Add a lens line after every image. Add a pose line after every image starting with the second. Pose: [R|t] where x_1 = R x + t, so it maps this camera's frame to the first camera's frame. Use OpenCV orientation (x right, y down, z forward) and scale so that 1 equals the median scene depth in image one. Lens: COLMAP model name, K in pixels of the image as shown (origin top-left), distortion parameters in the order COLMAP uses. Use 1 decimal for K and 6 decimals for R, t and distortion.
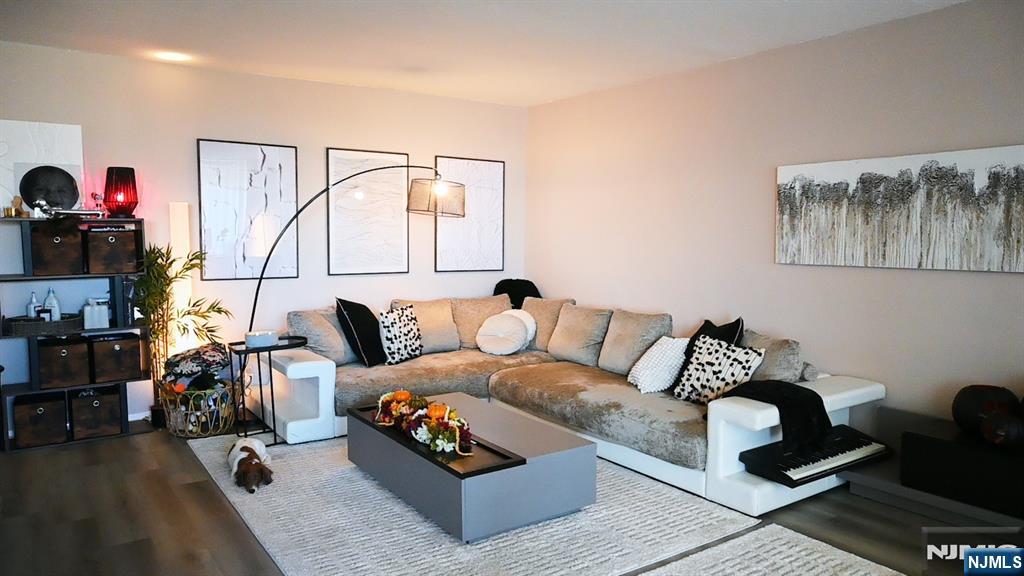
lens RADIAL K [[702.7, 0, 512.0], [0, 702.7, 288.0], [0, 0, 1]] dist [-0.002590, 0.002025]
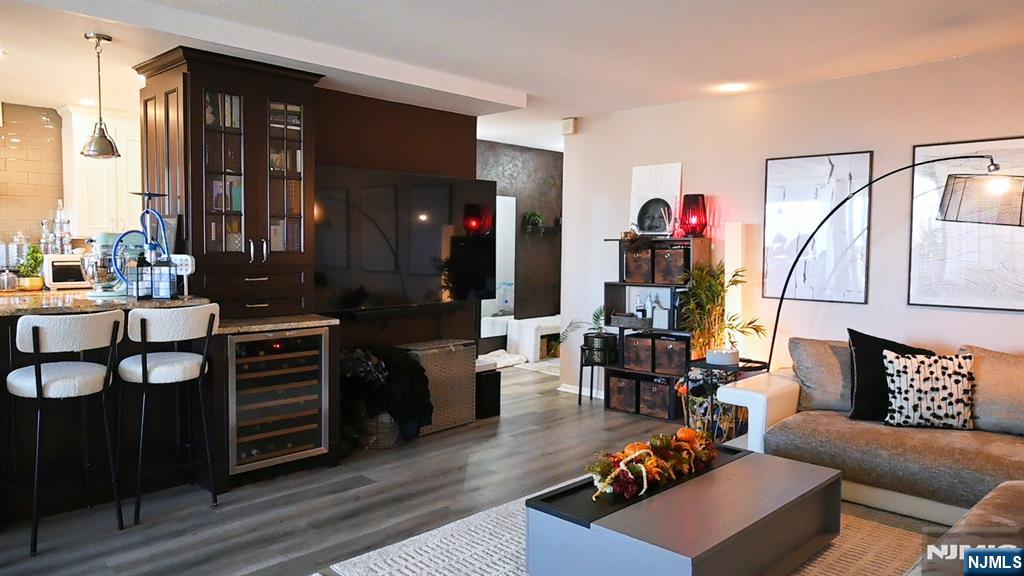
lens RADIAL K [[702.7, 0, 512.0], [0, 702.7, 288.0], [0, 0, 1]] dist [-0.002590, 0.002025]
pose [[0.183014, 0.054442, -0.981602, 0.576087], [-0.084332, 0.995655, 0.039498, -0.039941], [0.979487, 0.075551, 0.186810, 0.532490]]
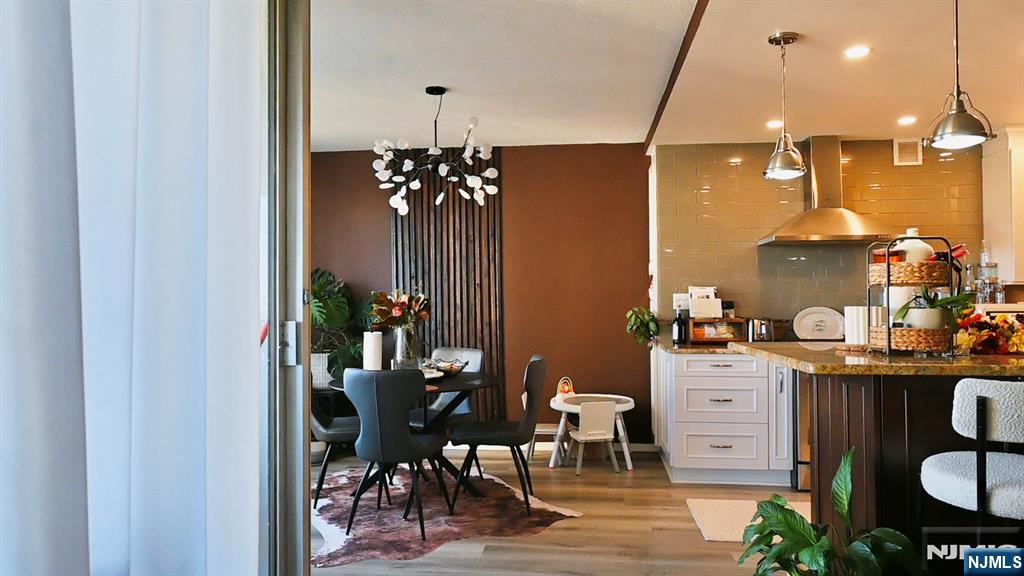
lens RADIAL K [[702.7, 0, 512.0], [0, 702.7, 288.0], [0, 0, 1]] dist [-0.002590, 0.002025]
pose [[-0.658307, -0.024752, -0.752342, 0.462139], [-0.060944, 0.997931, 0.020494, 0.020906], [0.750278, 0.059342, -0.658454, 0.098276]]
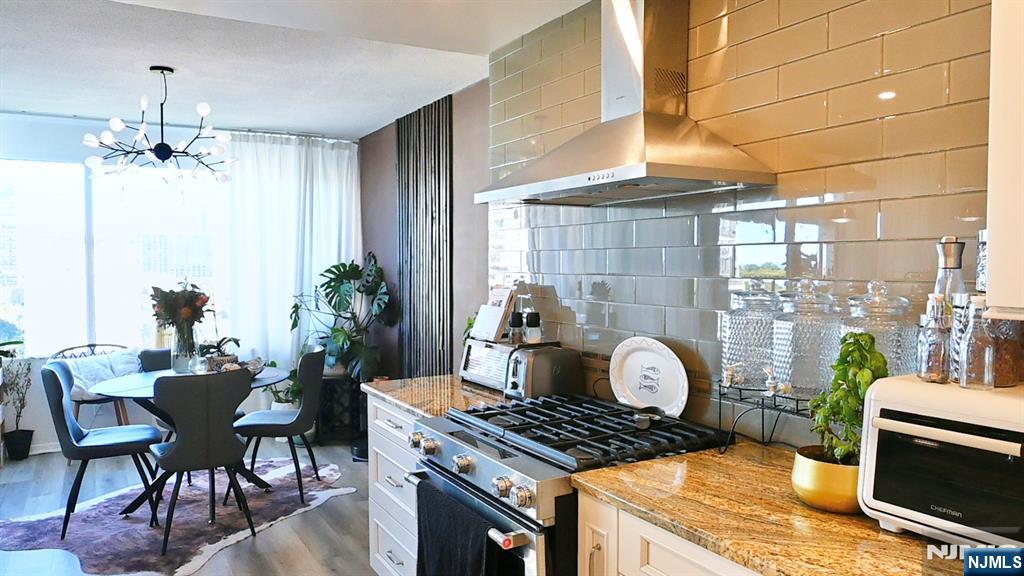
lens RADIAL K [[702.7, 0, 512.0], [0, 702.7, 288.0], [0, 0, 1]] dist [-0.002590, 0.002025]
pose [[-0.996573, -0.014413, 0.081457, -0.735324], [-0.005356, 0.993880, 0.110333, -0.051049], [-0.082549, 0.109519, -0.990551, 0.244593]]
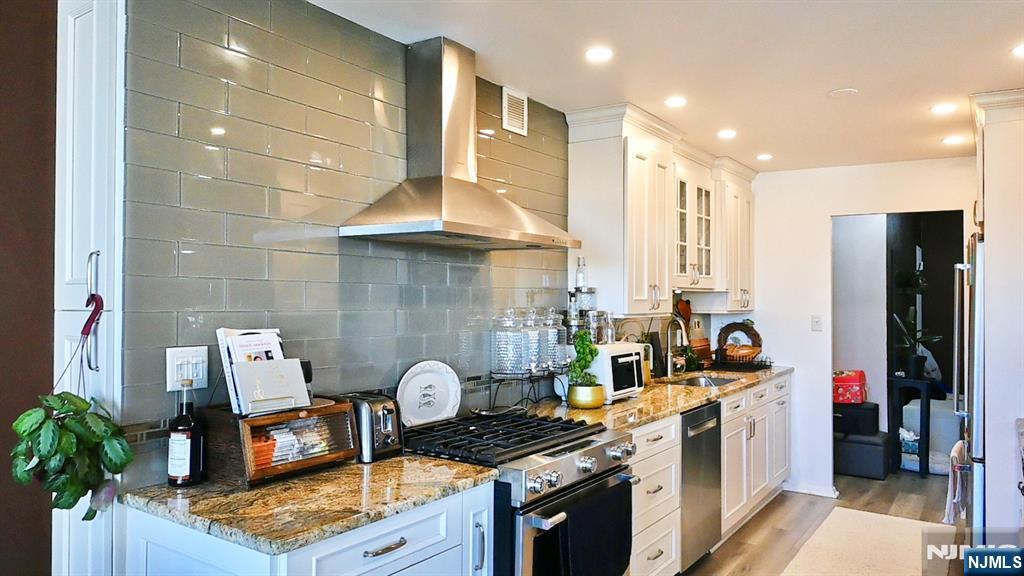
lens RADIAL K [[702.7, 0, 512.0], [0, 702.7, 288.0], [0, 0, 1]] dist [-0.002590, 0.002025]
pose [[0.347364, -0.024039, -0.937422, -0.158262], [-0.072166, 0.996021, -0.052283, 0.007803], [0.934949, 0.085811, 0.344247, -0.456497]]
